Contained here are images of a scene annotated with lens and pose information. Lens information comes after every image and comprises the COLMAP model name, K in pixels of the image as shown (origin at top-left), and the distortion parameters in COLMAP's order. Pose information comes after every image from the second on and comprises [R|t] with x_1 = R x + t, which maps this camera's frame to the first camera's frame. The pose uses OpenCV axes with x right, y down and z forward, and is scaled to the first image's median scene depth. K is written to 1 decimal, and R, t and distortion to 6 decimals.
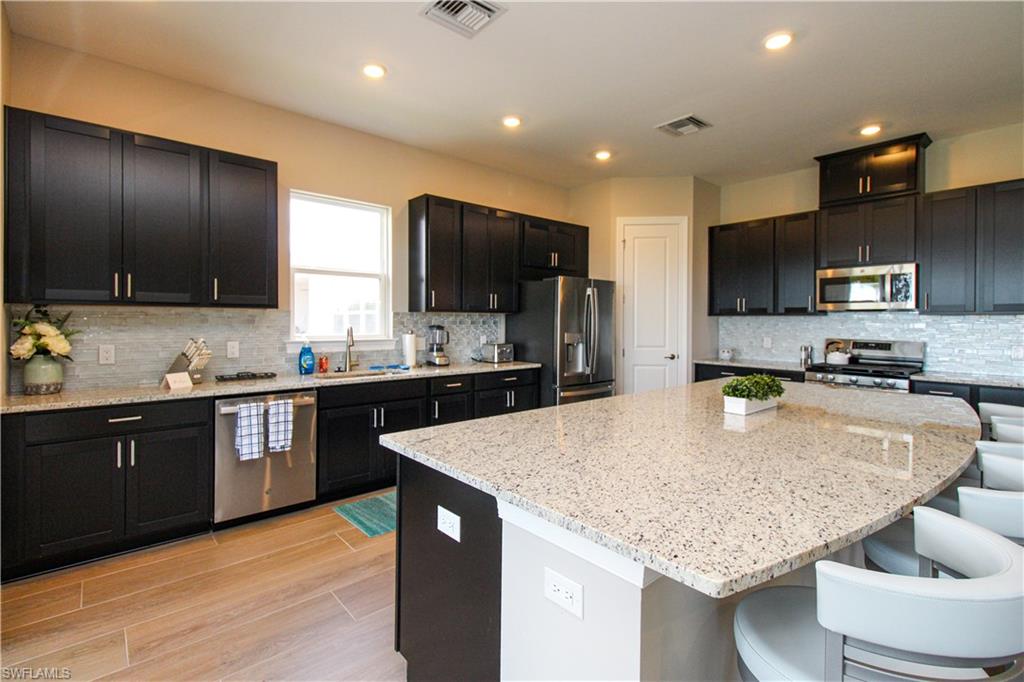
lens RADIAL K [[477.2, 0, 493.4], [0, 477.2, 326.0], [0, 0, 1]] dist [-0.003580, -0.001323]
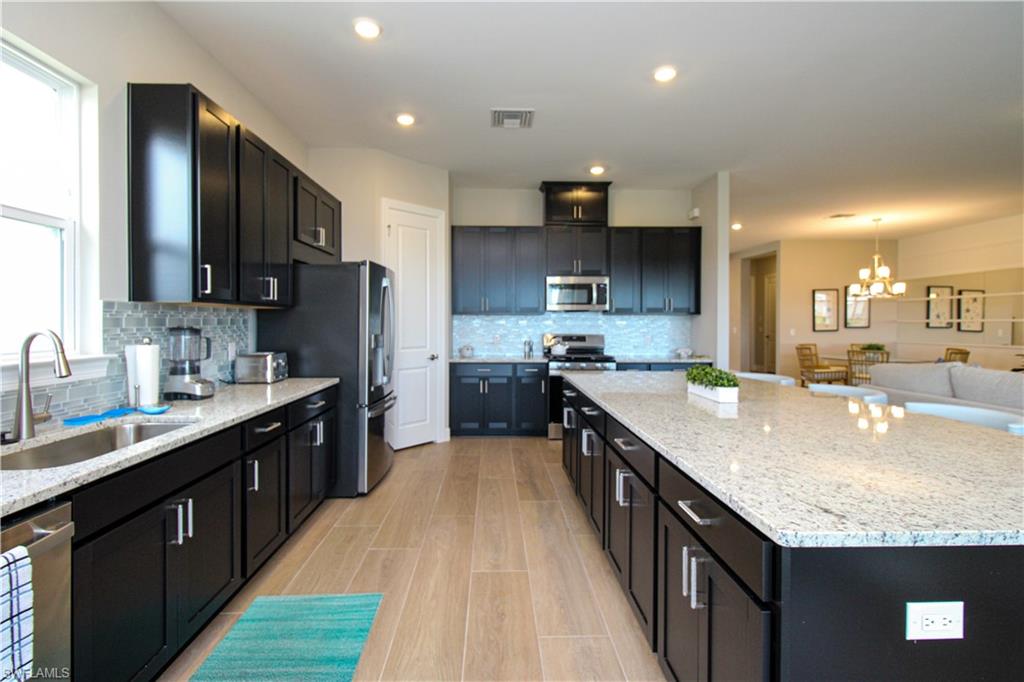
lens RADIAL K [[477.2, 0, 513.0], [0, 477.2, 332.5], [0, 0, 1]] dist [-0.003580, -0.001323]
pose [[0.602676, -0.021663, 0.797692, -0.337687], [0.010134, 0.999759, 0.019494, -0.002214], [-0.797922, -0.003665, 0.602750, 0.361619]]
